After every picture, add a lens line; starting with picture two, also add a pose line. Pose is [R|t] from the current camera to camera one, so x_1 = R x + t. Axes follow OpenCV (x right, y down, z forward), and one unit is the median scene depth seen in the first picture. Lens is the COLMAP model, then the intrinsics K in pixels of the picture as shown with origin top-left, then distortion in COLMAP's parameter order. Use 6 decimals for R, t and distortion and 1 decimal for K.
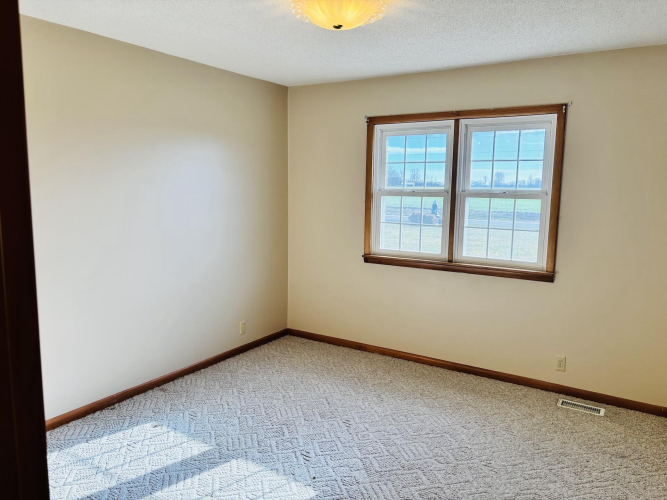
lens RADIAL K [[509.8, 0, 336.8], [0, 509.8, 251.6], [0, 0, 1]] dist [0.049095, -0.033025]
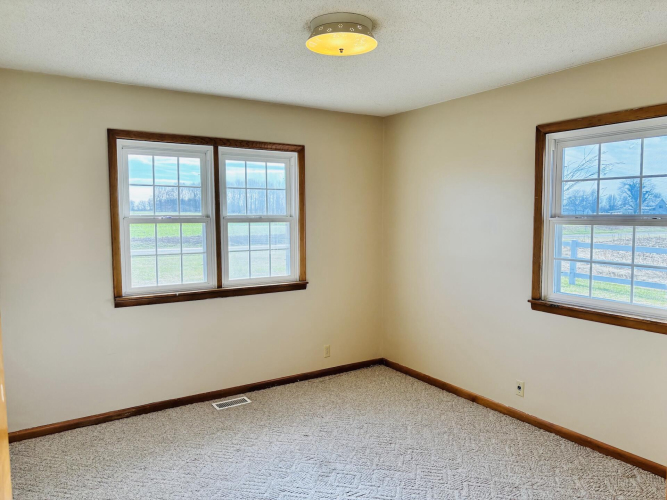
lens RADIAL K [[509.8, 0, 336.3], [0, 509.8, 251.4], [0, 0, 1]] dist [0.049095, -0.033025]
pose [[0.401768, -0.083154, 0.911958, -0.598691], [0.126296, 0.991384, 0.034755, -0.057618], [-0.906990, 0.101213, 0.408809, 0.390606]]
